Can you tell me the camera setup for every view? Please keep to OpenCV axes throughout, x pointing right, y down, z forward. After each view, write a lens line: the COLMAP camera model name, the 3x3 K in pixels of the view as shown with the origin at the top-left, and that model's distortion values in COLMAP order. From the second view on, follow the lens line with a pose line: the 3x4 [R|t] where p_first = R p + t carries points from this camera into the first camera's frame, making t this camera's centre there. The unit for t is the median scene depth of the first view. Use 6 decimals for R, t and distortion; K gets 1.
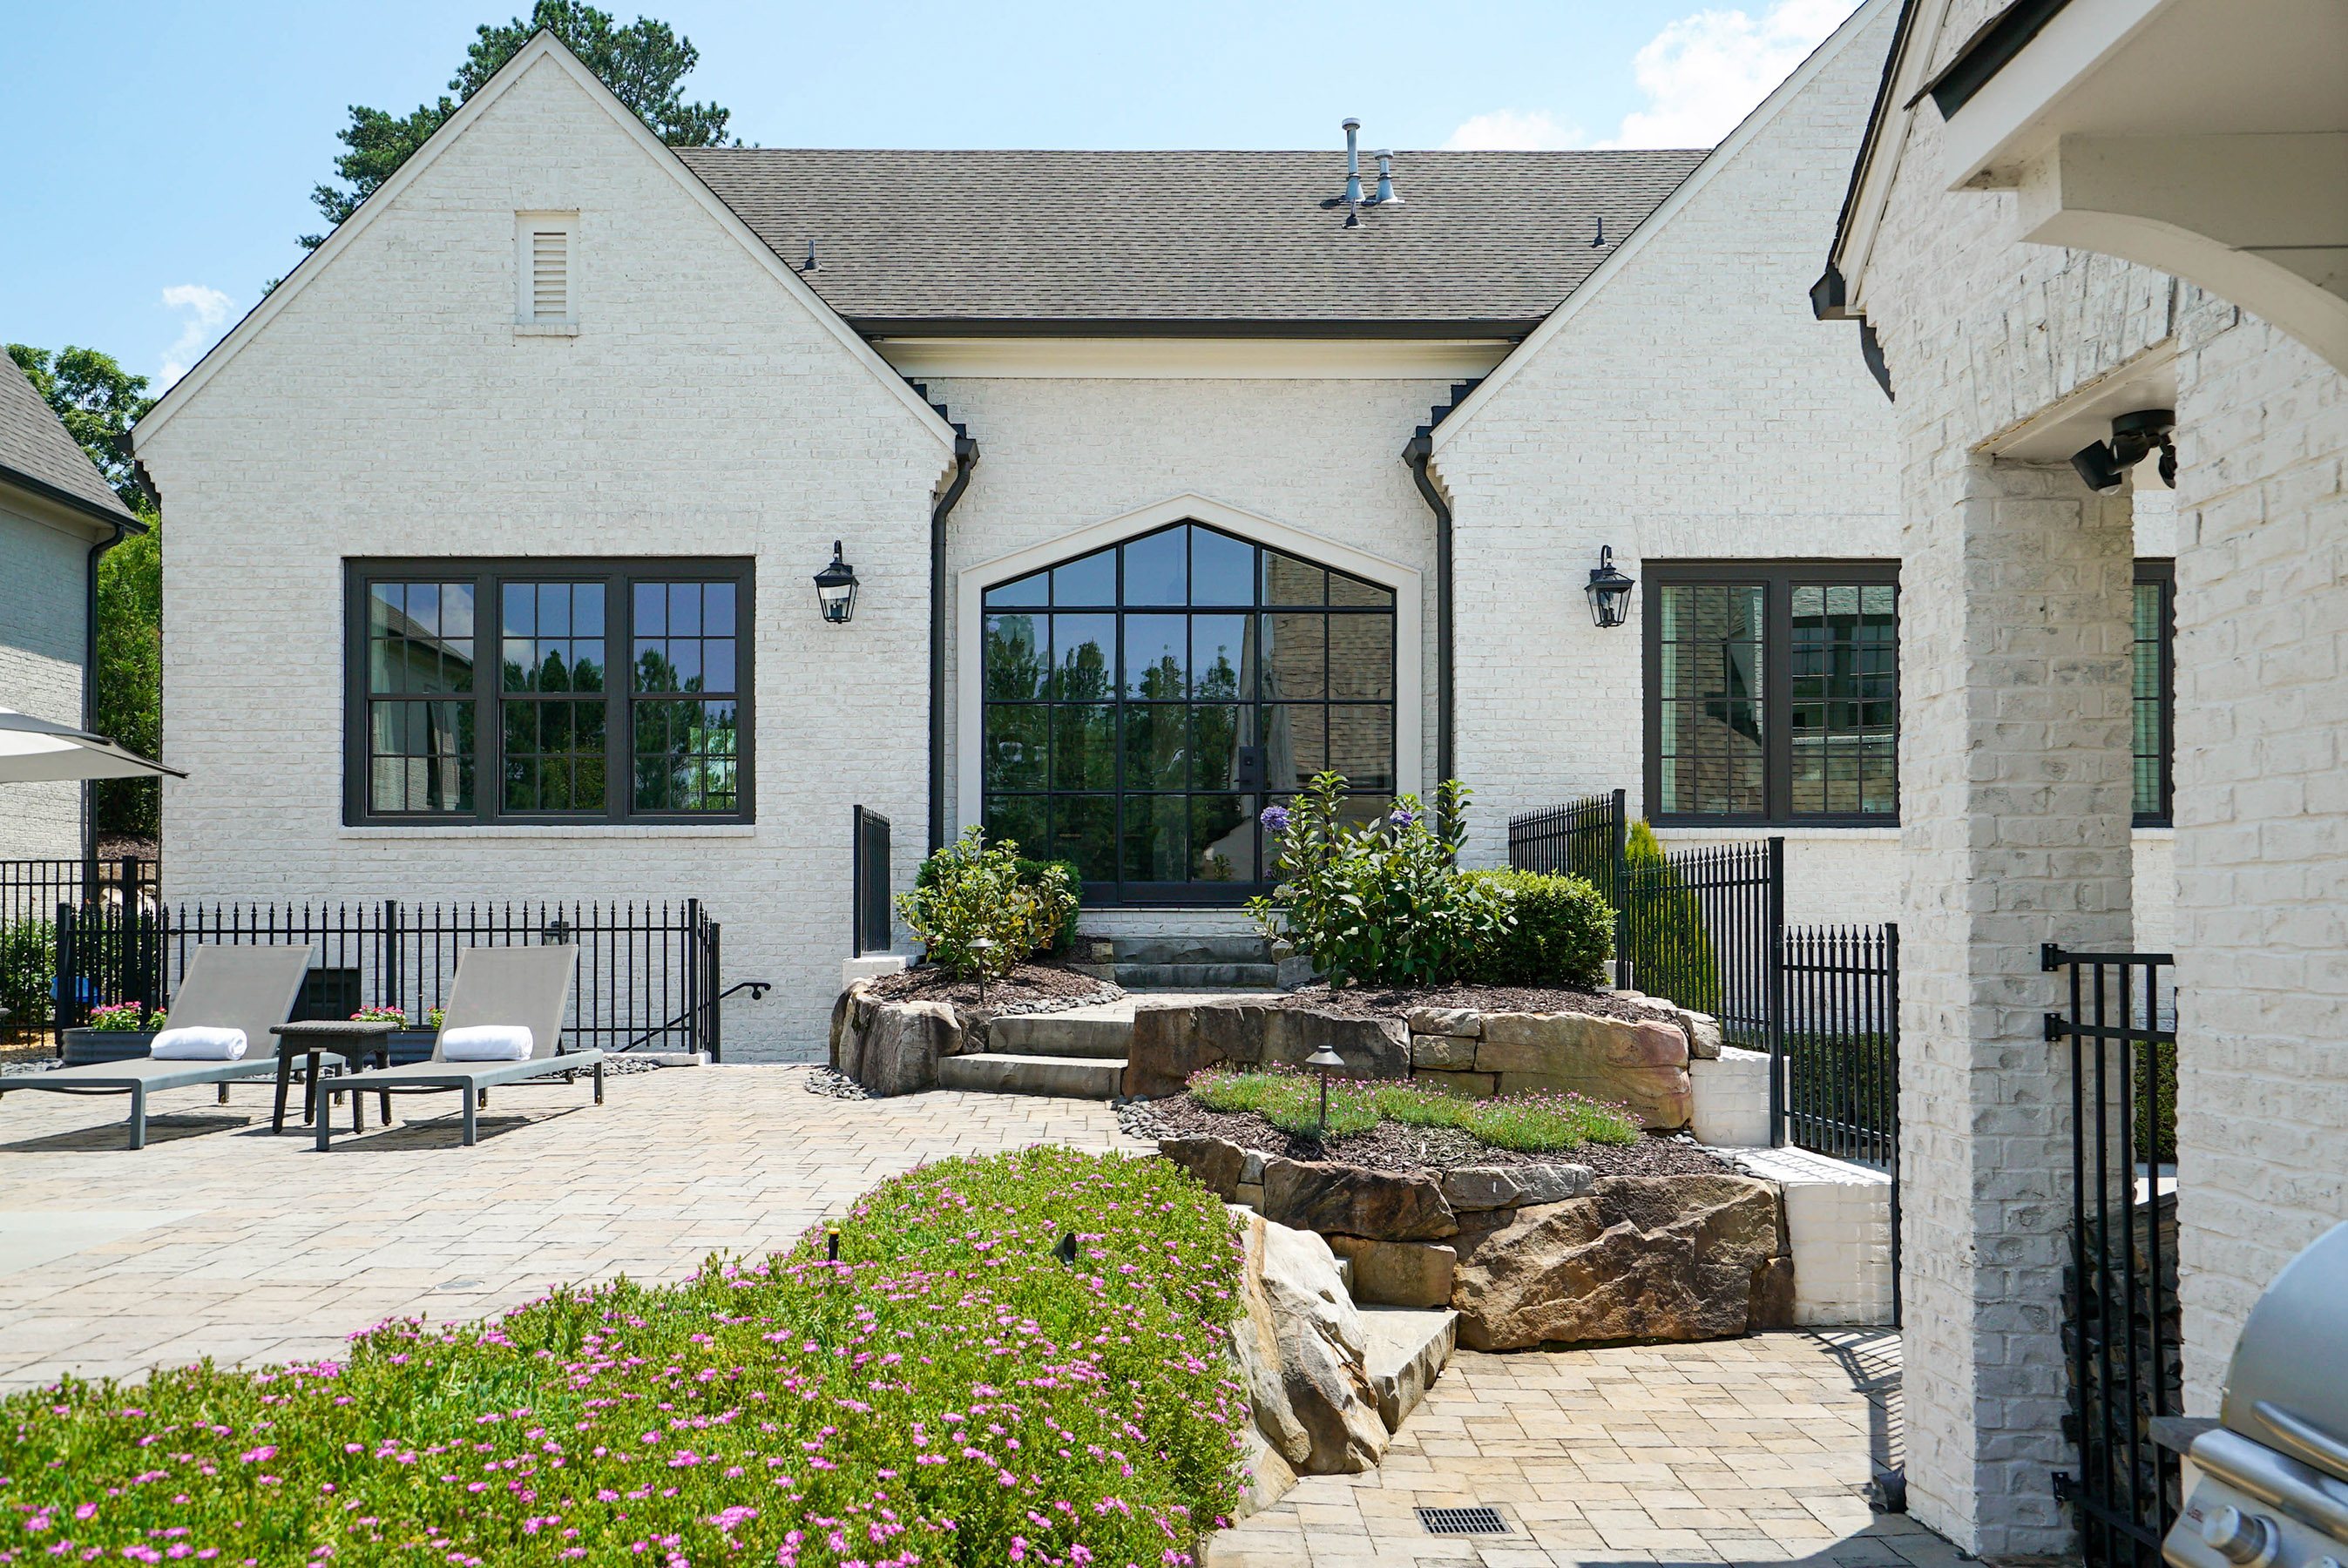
lens RADIAL K [[1943.3, 0, 1216.7], [0, 1943.3, 868.1], [0, 0, 1]] dist [-0.004056, 0.033216]
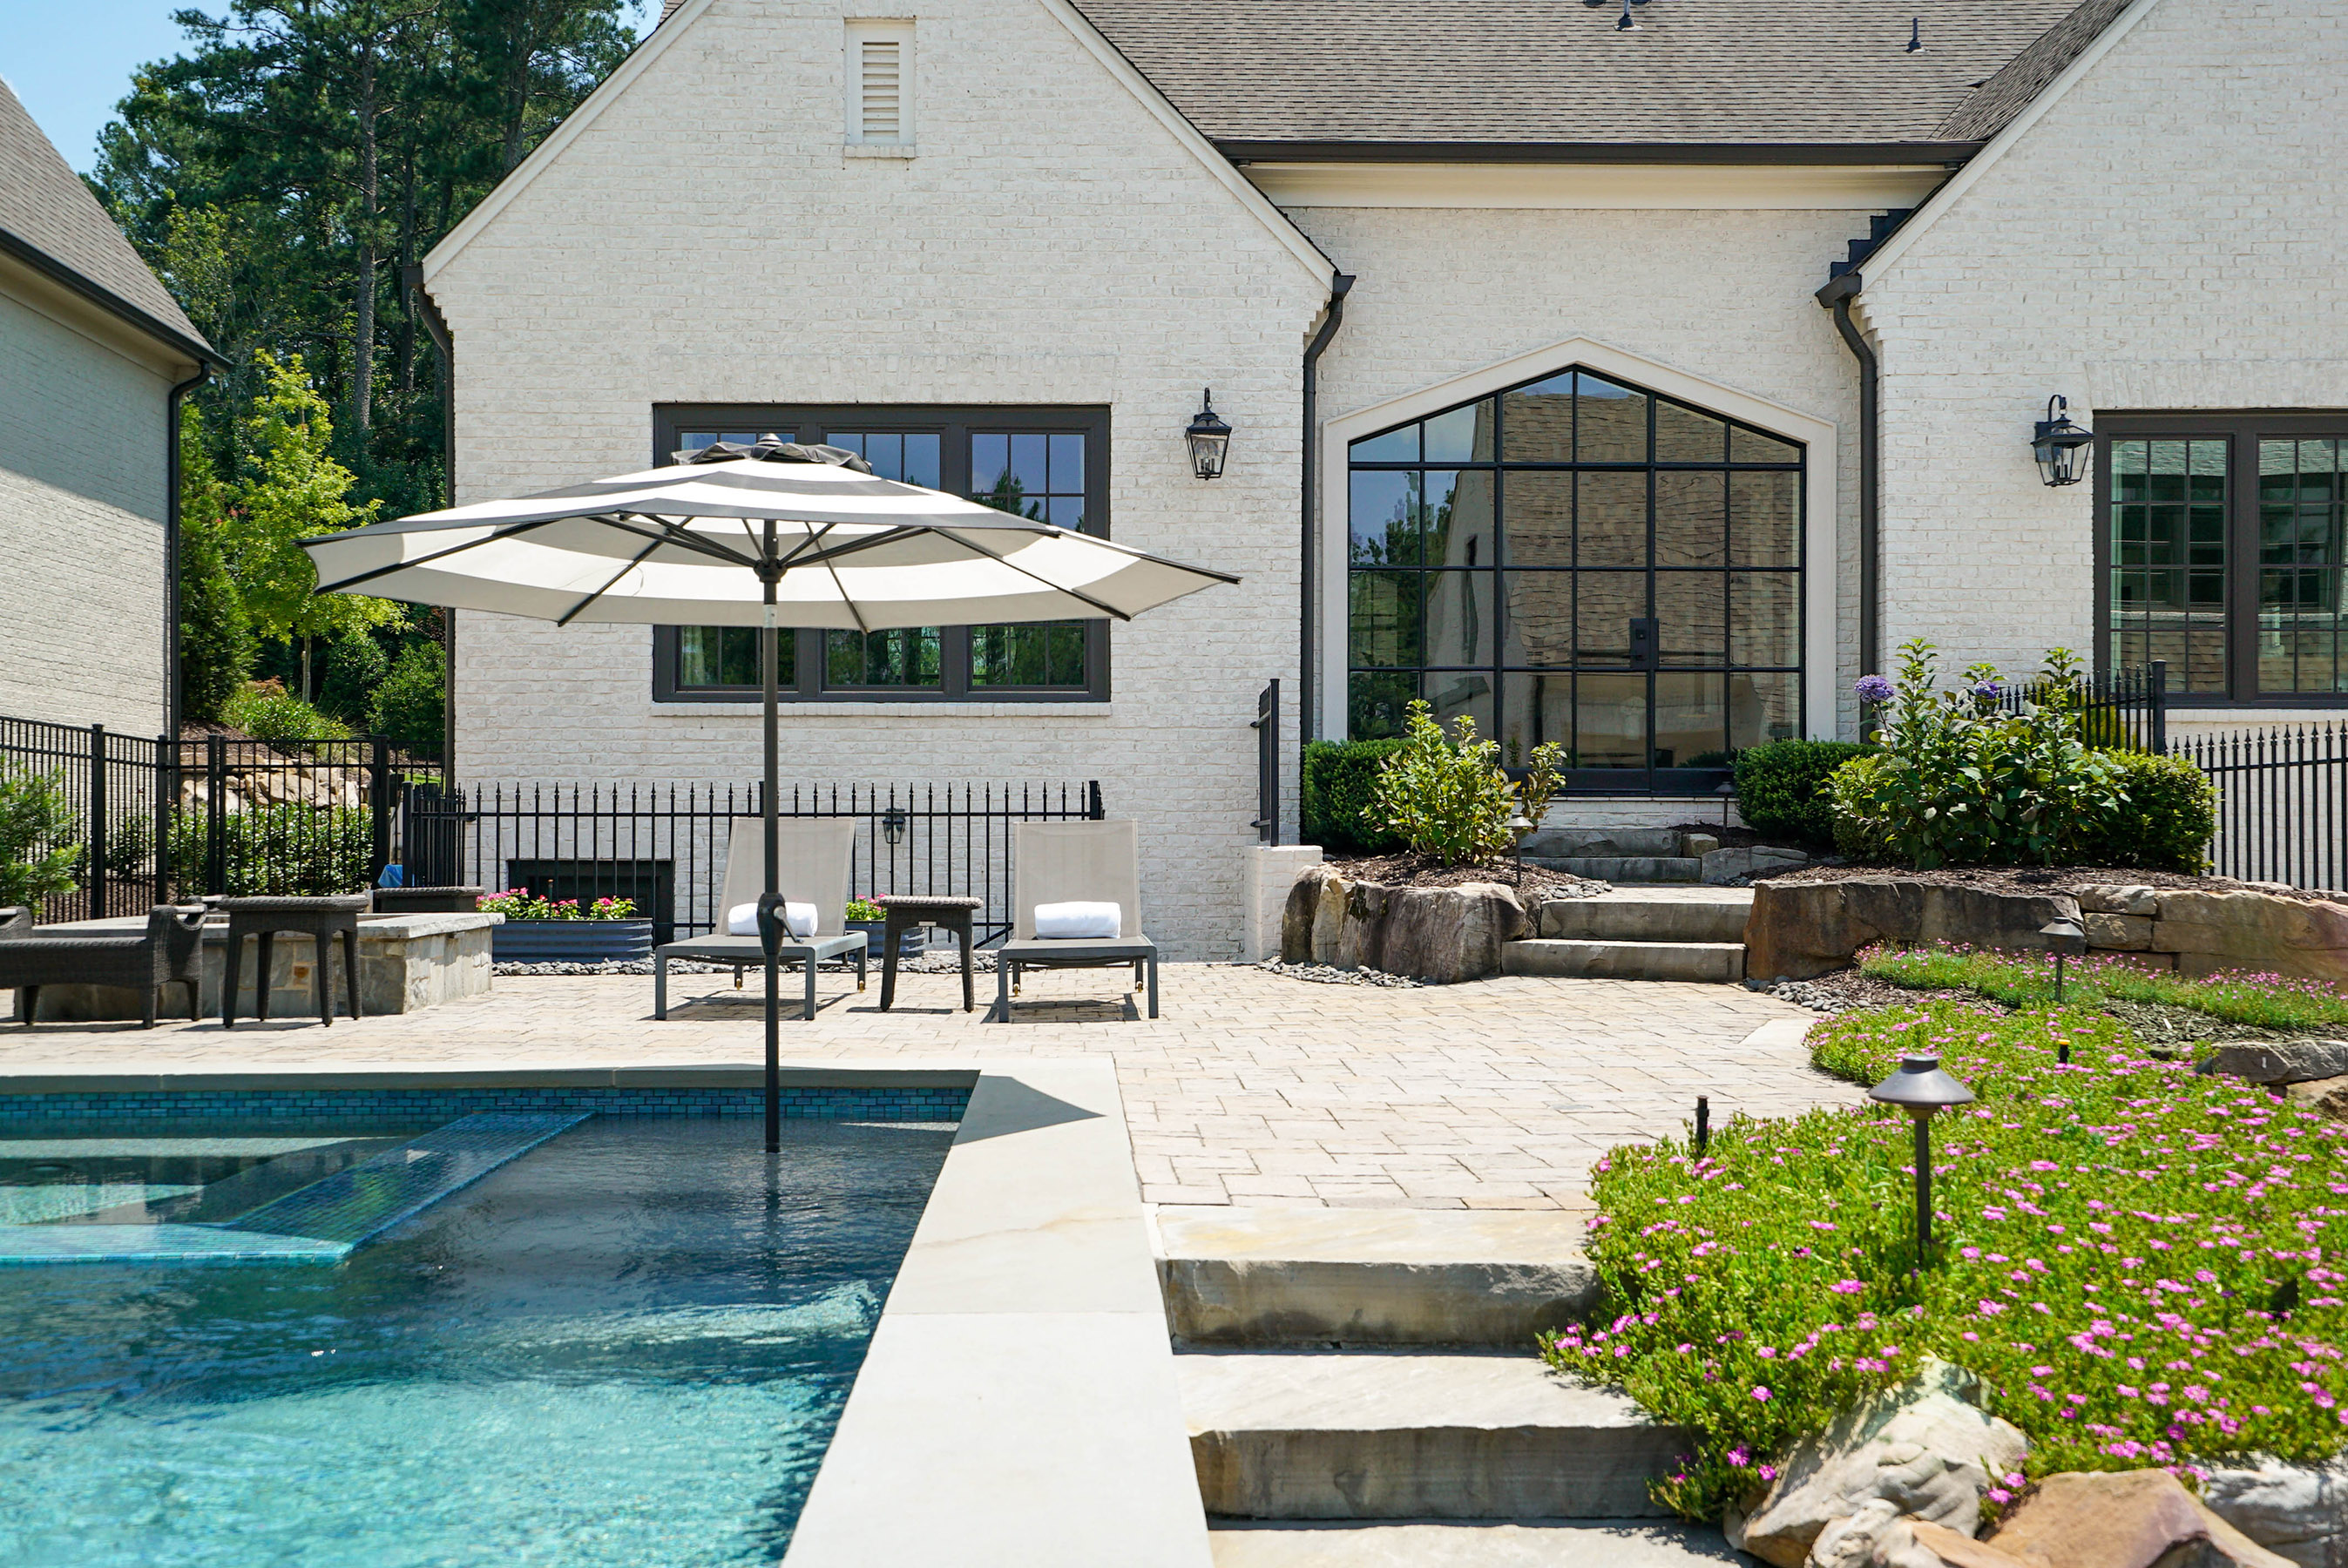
lens RADIAL K [[2334.6, 0, 1174.3], [0, 2334.6, 787.0], [0, 0, 1]] dist [0.051028, 0.000000]
pose [[0.999962, 0.003637, 0.007895, -0.215499], [-0.003657, 0.999990, 0.002558, 0.014162], [-0.007885, -0.002587, 0.999966, -0.087521]]
